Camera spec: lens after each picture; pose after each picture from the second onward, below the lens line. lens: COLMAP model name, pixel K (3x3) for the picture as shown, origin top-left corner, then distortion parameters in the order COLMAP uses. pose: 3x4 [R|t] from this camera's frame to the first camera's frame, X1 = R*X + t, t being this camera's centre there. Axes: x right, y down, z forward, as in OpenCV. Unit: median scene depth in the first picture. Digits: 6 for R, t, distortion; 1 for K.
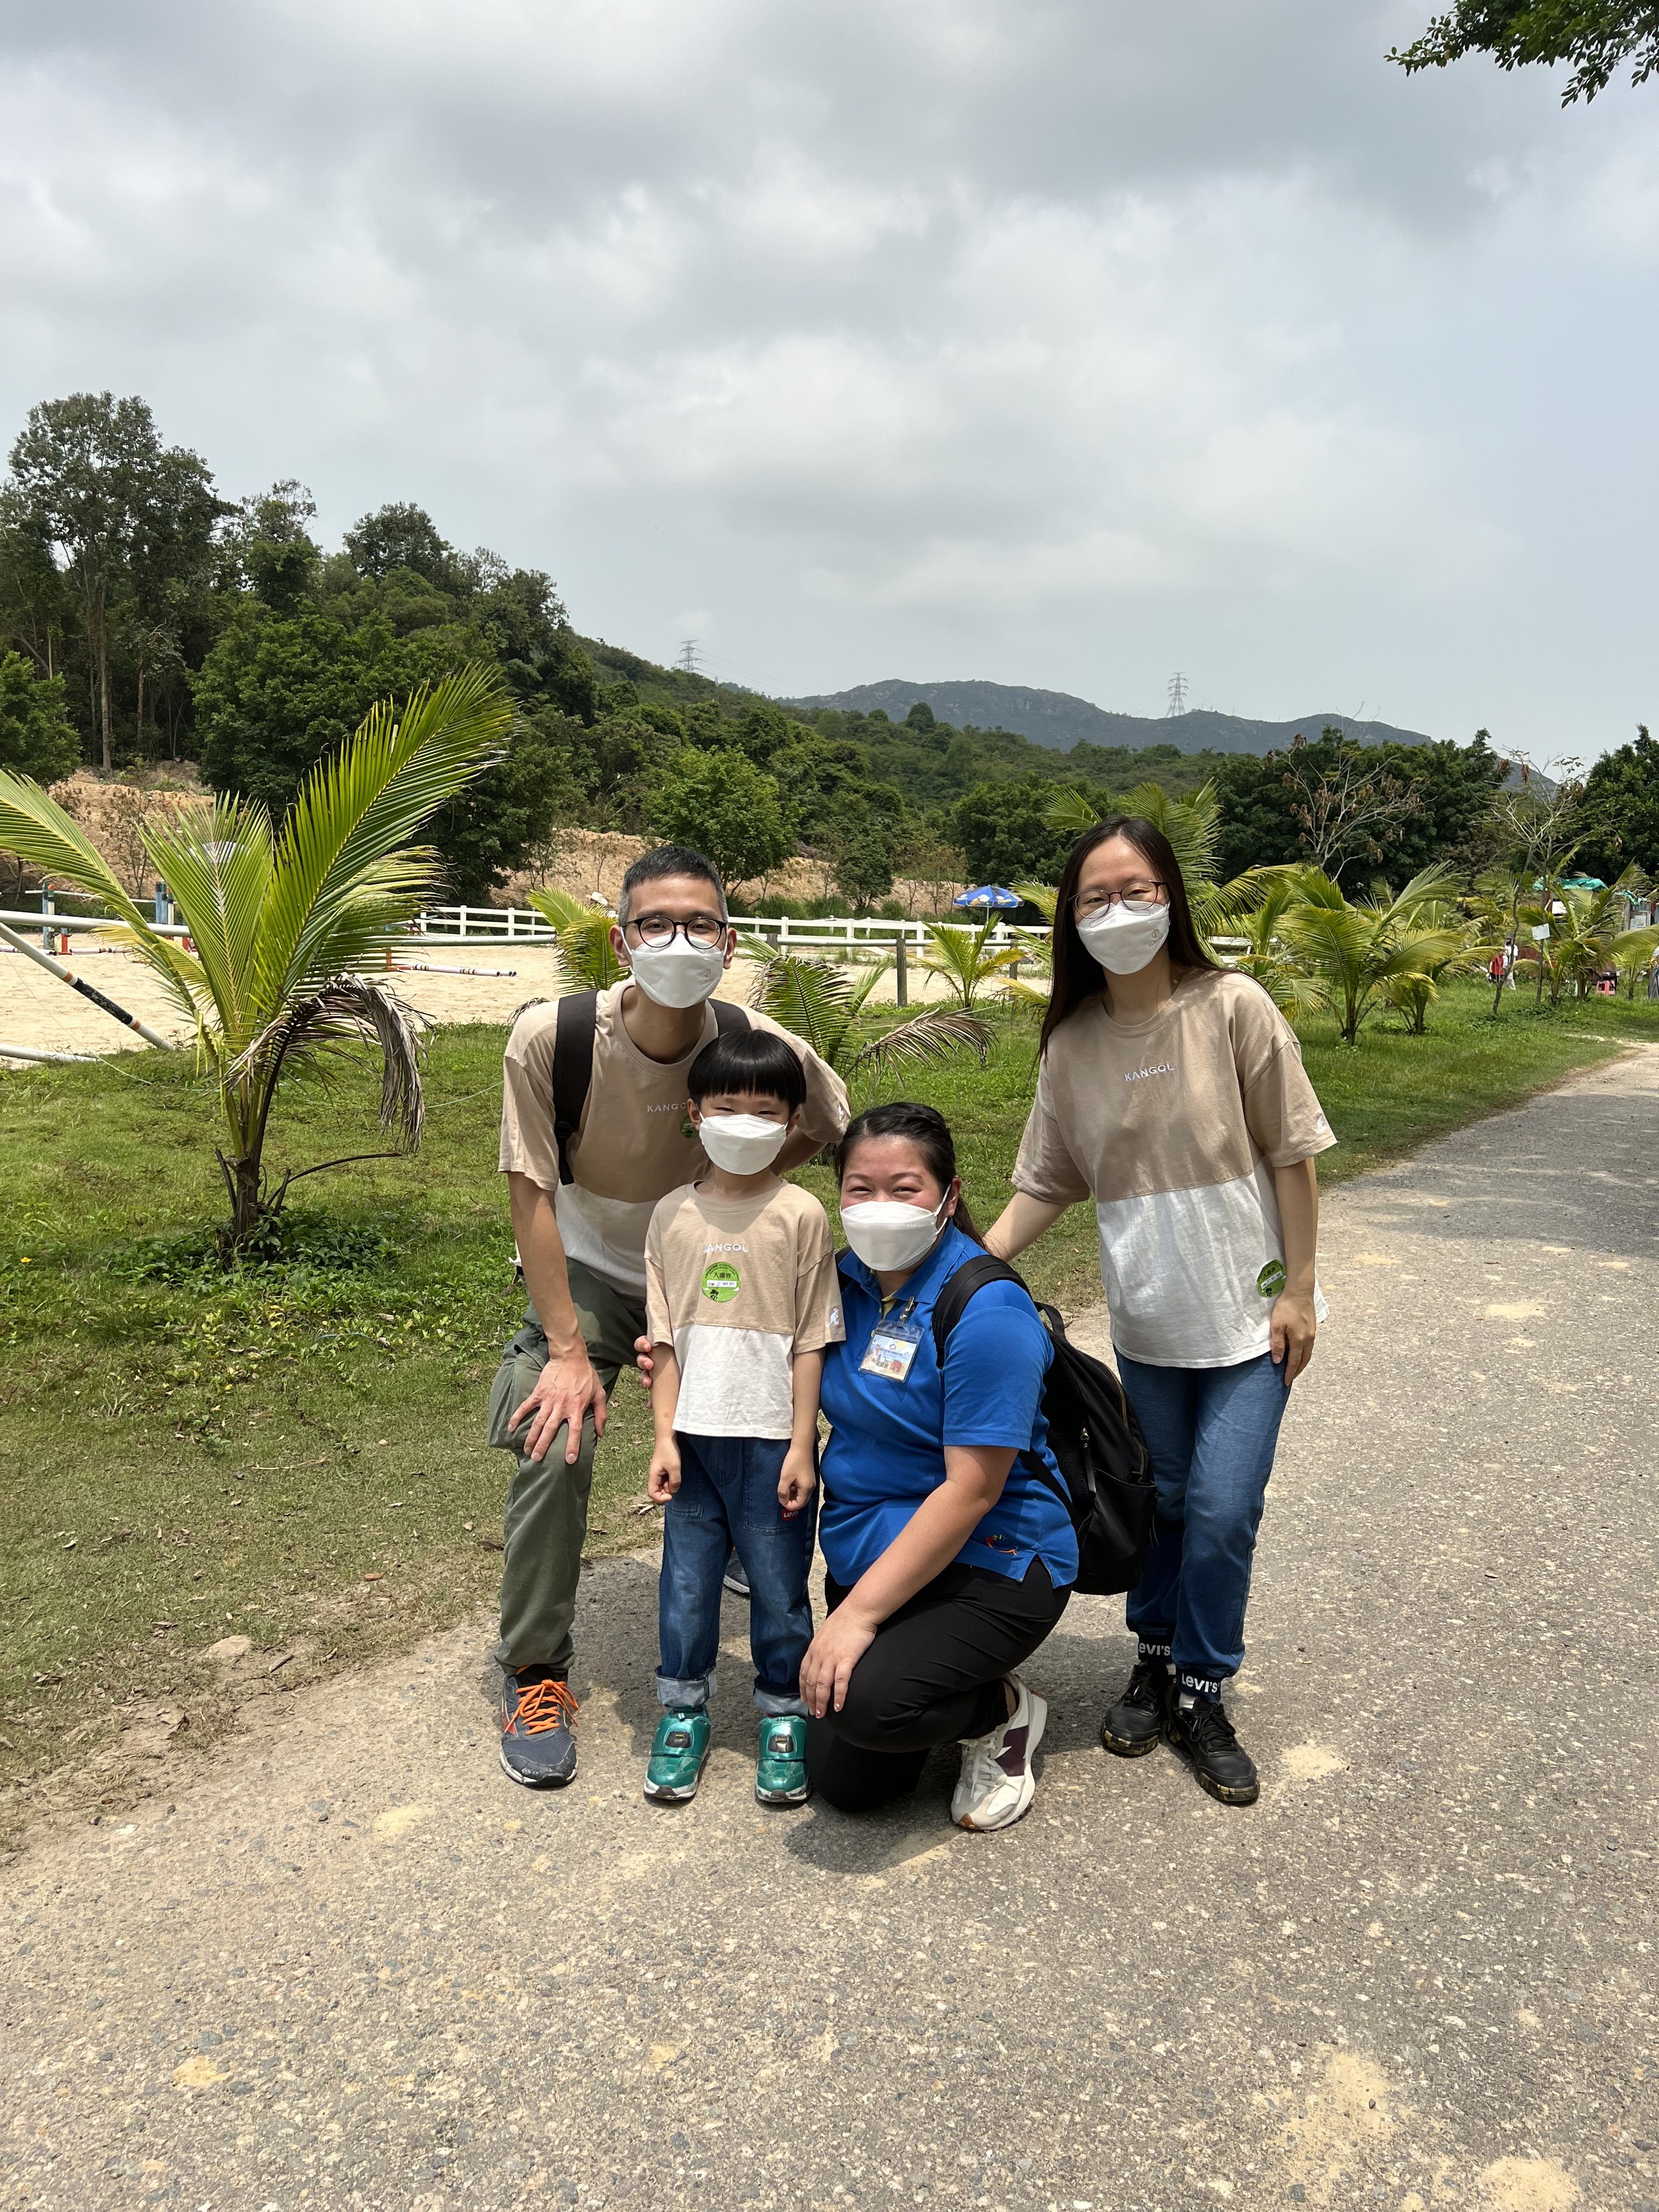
lens RADIAL K [[1681.0, 0, 829.5], [0, 1681.0, 1106.0], [0, 0, 1]] dist [0.018174, -0.018581]
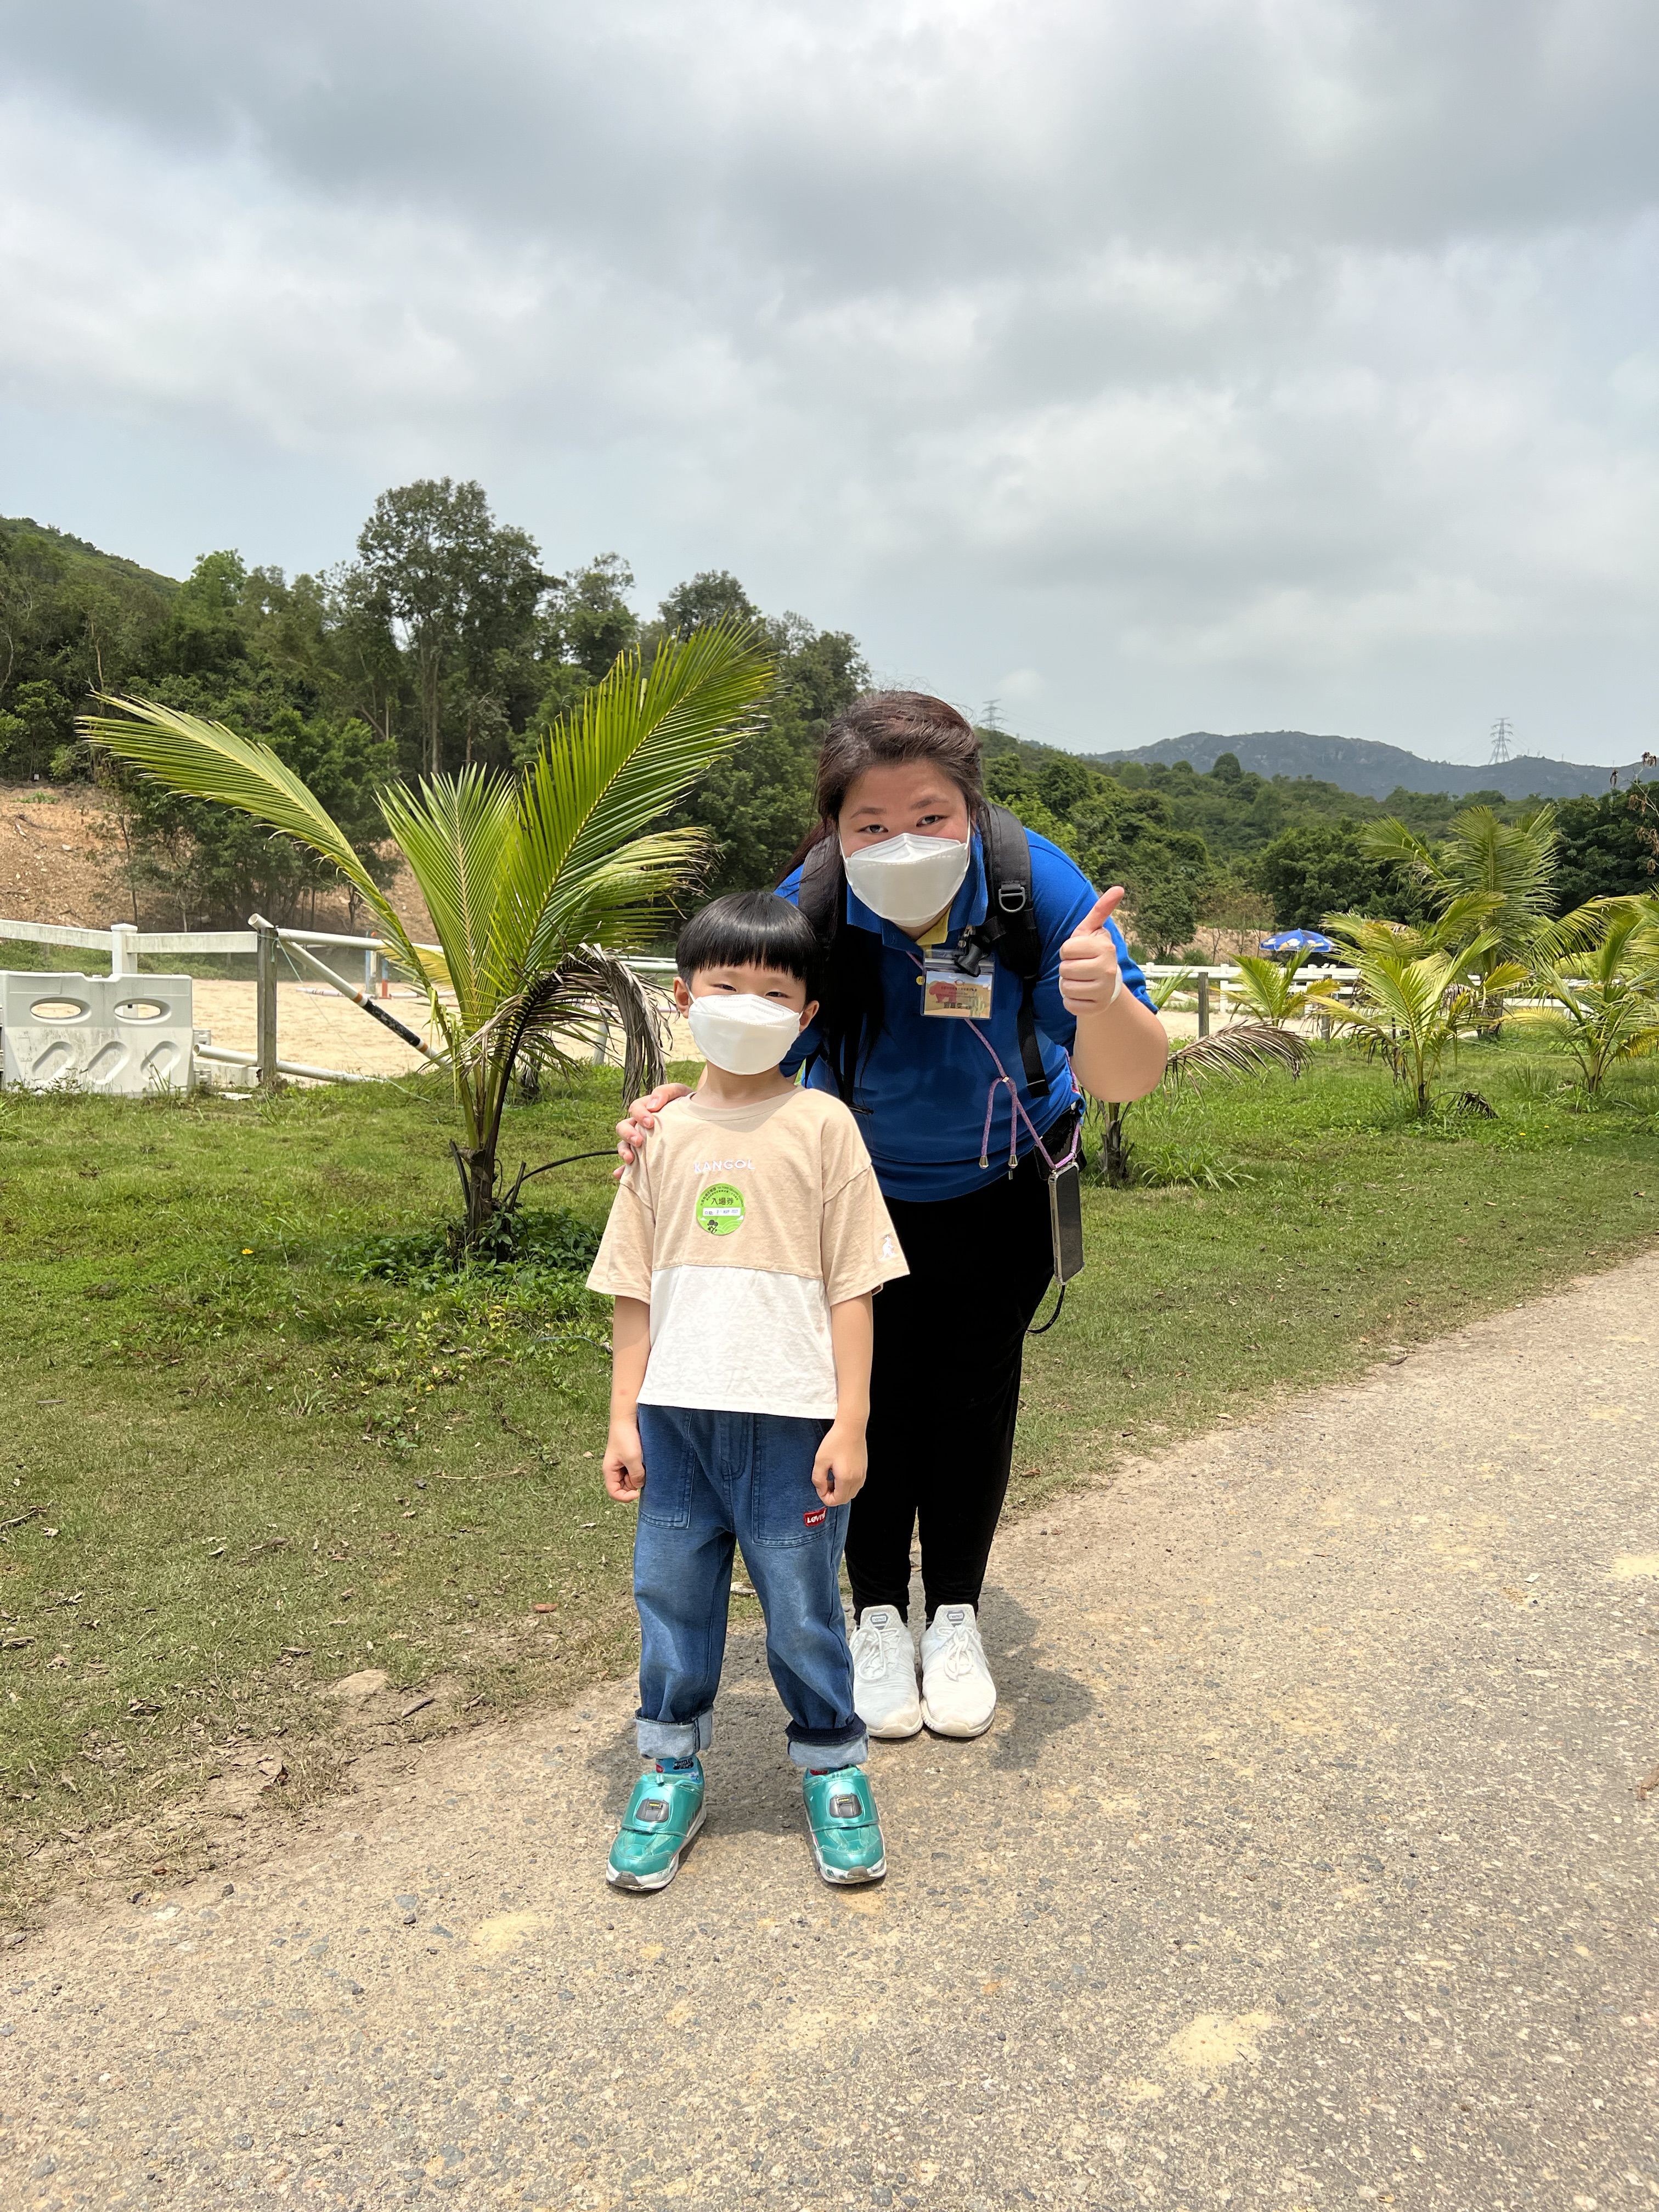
lens RADIAL K [[1660.3, 0, 866.3], [0, 1660.3, 1116.7], [0, 0, 1]] dist [0.024495, -0.036841]
pose [[0.987571, 0.010355, -0.156830, 0.006903], [-0.015428, 0.999395, -0.031165, 0.036573], [0.156413, 0.033197, 0.987134, 0.125419]]
